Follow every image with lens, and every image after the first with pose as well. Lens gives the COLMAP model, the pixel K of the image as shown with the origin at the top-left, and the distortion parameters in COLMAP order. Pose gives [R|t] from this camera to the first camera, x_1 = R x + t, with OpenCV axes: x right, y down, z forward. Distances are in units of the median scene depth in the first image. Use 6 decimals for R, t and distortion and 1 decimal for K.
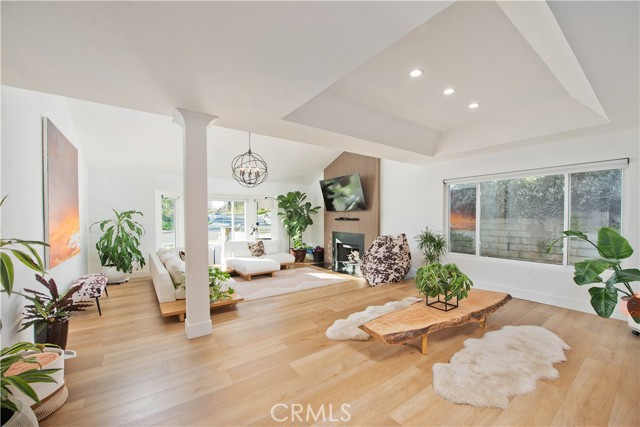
lens RADIAL K [[254.3, 0, 320.0], [0, 254.3, 213.5], [0, 0, 1]] dist [-0.013833, -0.004980]
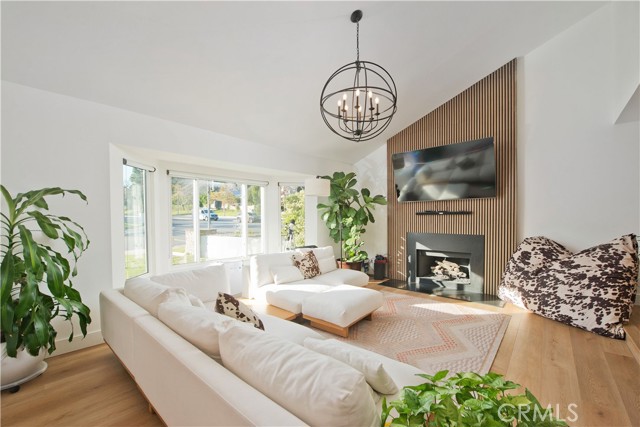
lens RADIAL K [[254.3, 0, 320.0], [0, 254.3, 213.5], [0, 0, 1]] dist [-0.013833, -0.004980]
pose [[0.973887, 0.000433, 0.227032, -0.393094], [0.000179, 0.999996, -0.002679, 0.027635], [-0.227032, 0.002649, 0.973884, 0.485867]]
